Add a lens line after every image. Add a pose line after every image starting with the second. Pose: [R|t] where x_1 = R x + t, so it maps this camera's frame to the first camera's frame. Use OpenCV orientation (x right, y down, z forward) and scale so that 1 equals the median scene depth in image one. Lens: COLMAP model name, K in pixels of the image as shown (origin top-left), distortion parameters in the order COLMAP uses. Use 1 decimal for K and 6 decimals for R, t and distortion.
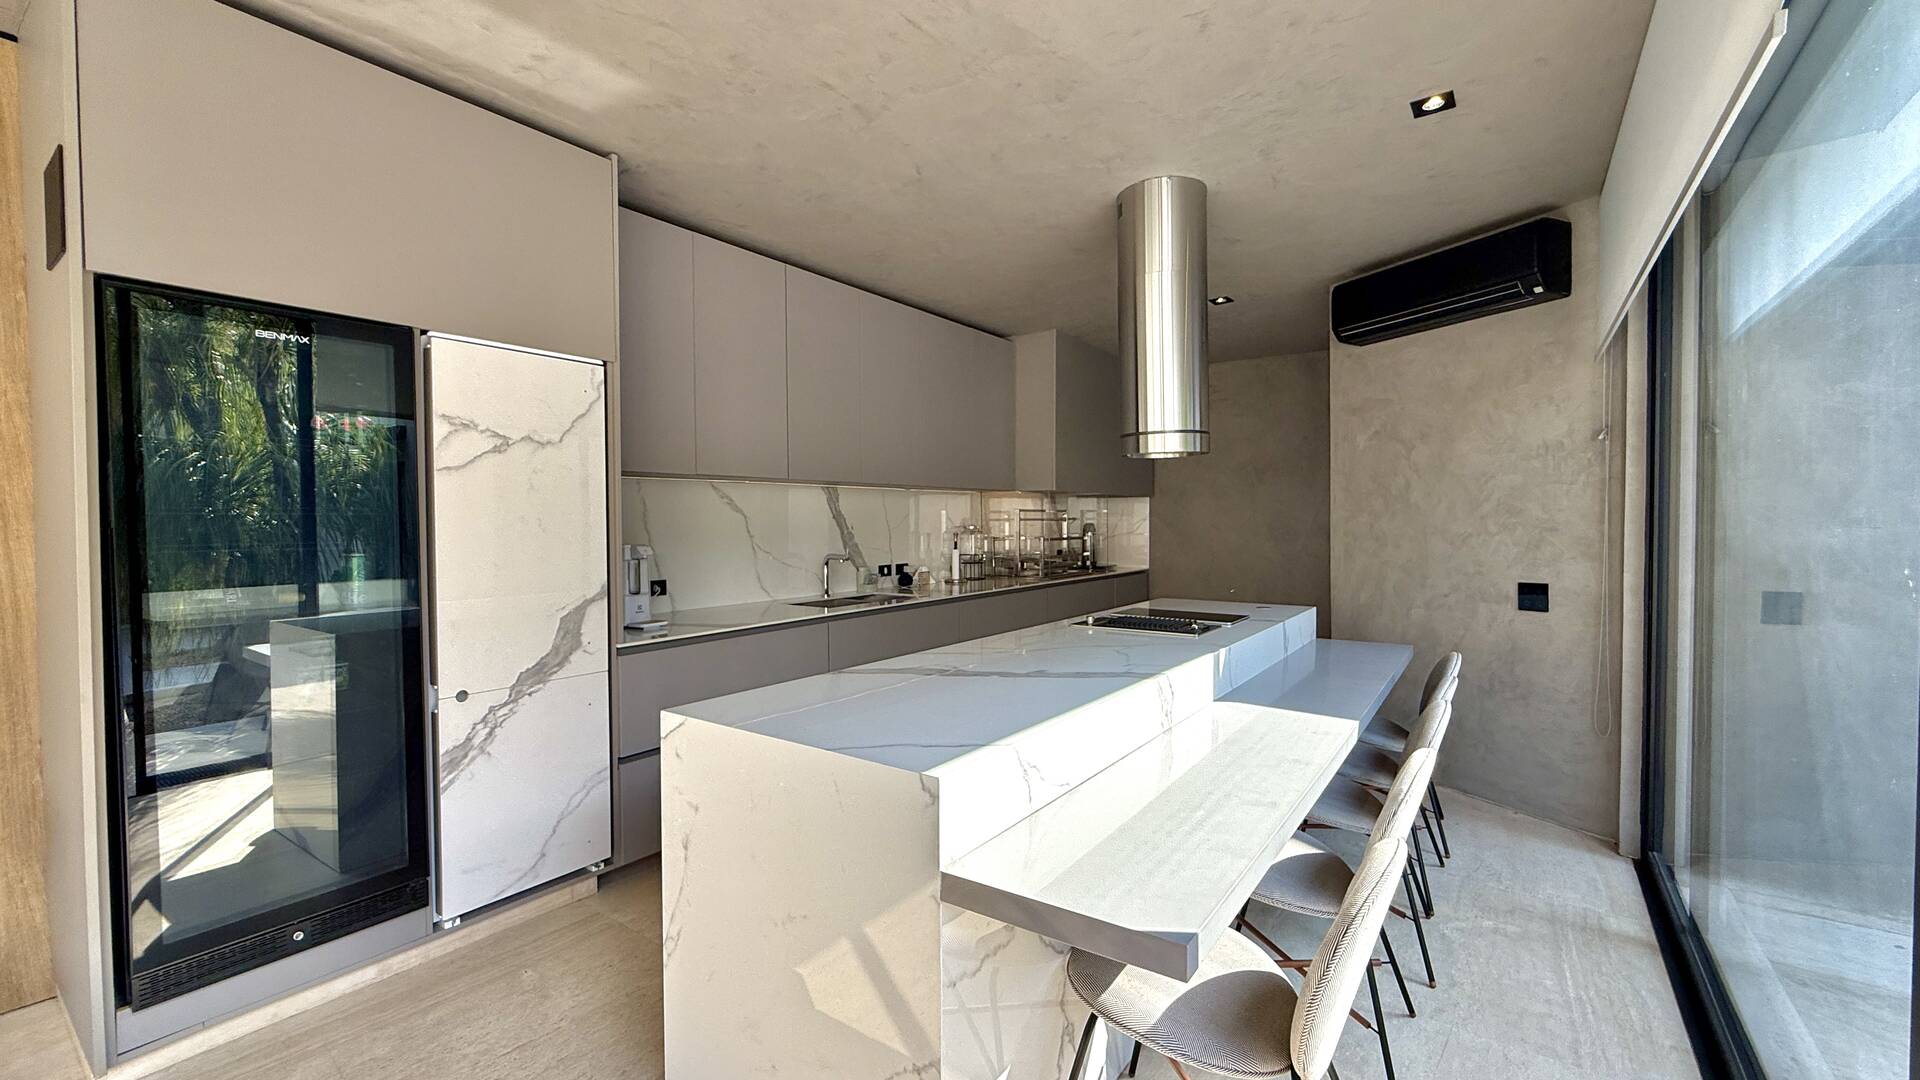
lens RADIAL K [[767.3, 0, 946.6], [0, 767.3, 531.1], [0, 0, 1]] dist [0.000065, 0.000553]
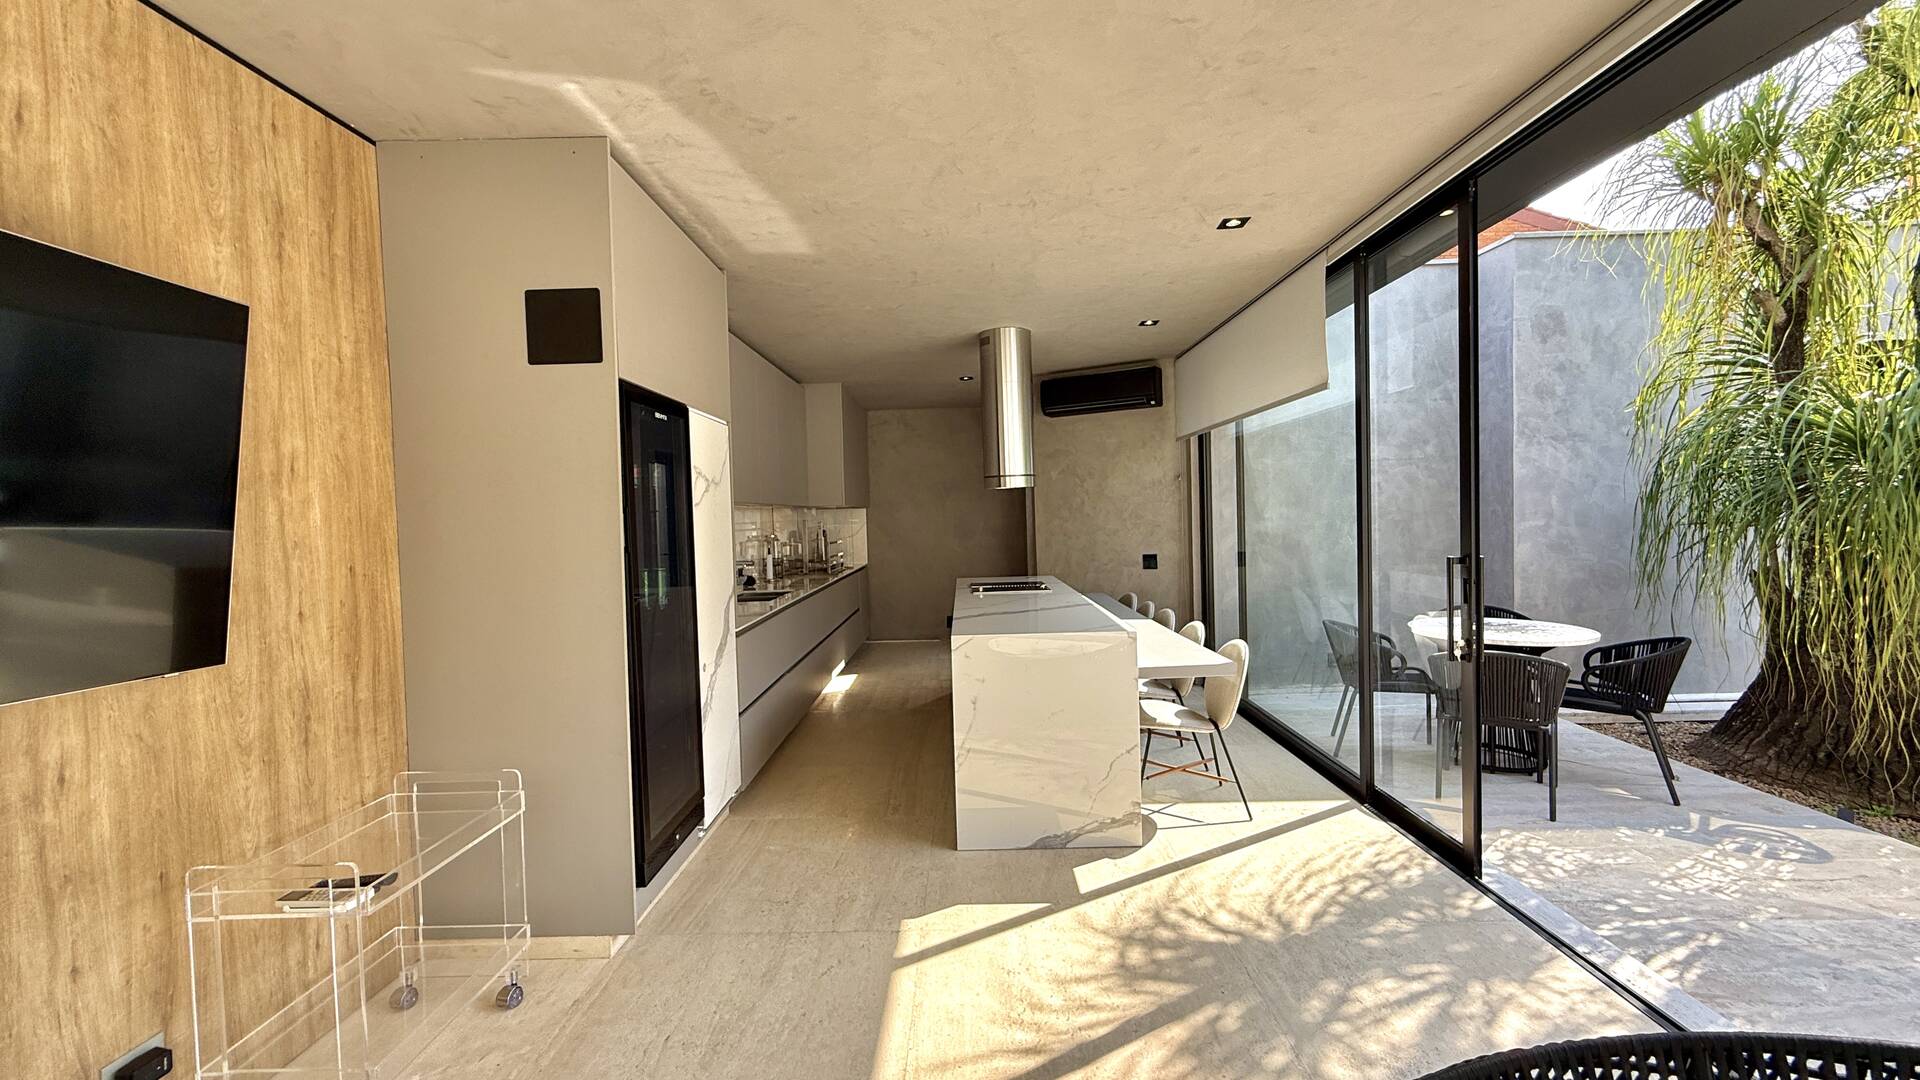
lens RADIAL K [[767.3, 0, 963.2], [0, 767.3, 539.3], [0, 0, 1]] dist [0.000065, 0.000553]
pose [[0.813417, -0.036151, 0.580557, -0.706918], [0.031788, 0.999338, 0.017691, -0.017670], [-0.580812, 0.004064, 0.814027, -0.278740]]
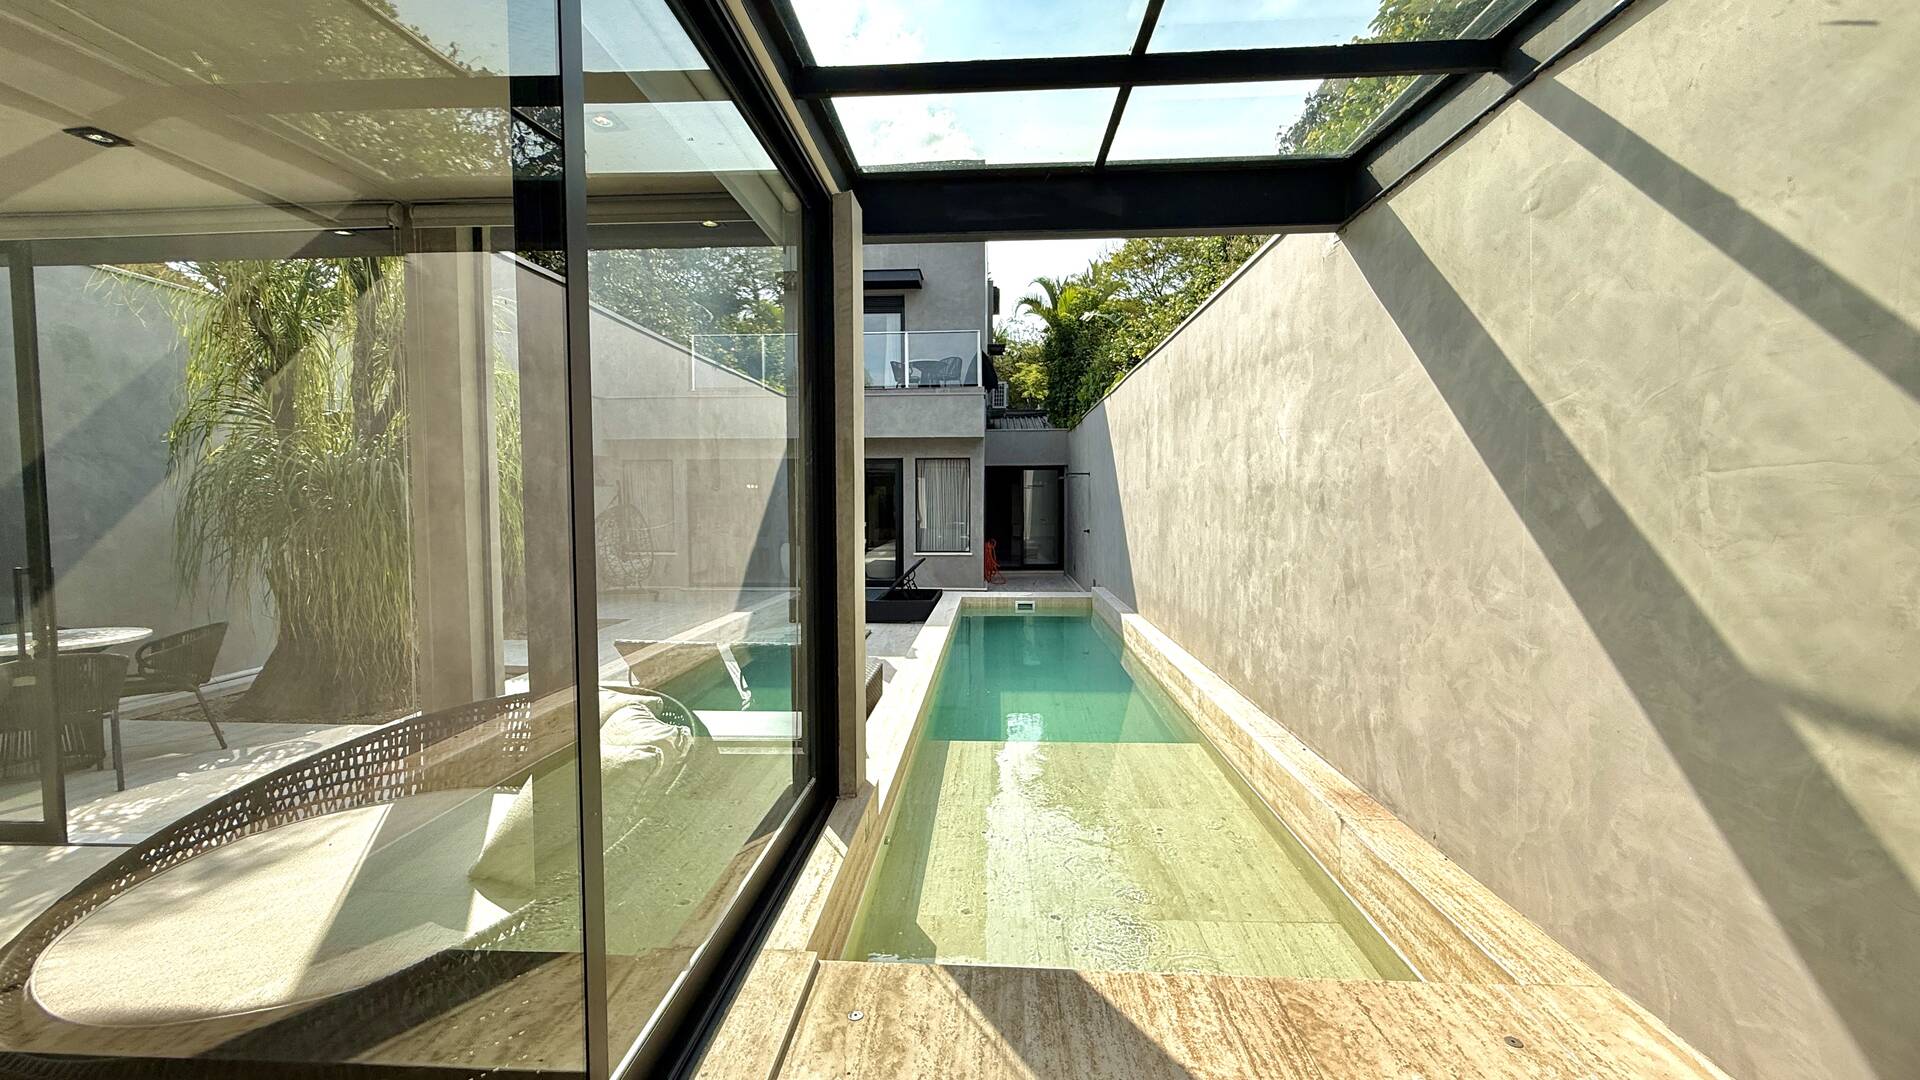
lens RADIAL K [[767.3, 0, 948.3], [0, 767.3, 535.2], [0, 0, 1]] dist [0.000065, 0.000553]
pose [[-0.541235, -0.027960, 0.840406, -1.580948], [0.021522, 0.998659, 0.047086, -0.036060], [-0.840596, 0.043572, -0.539907, -0.426745]]
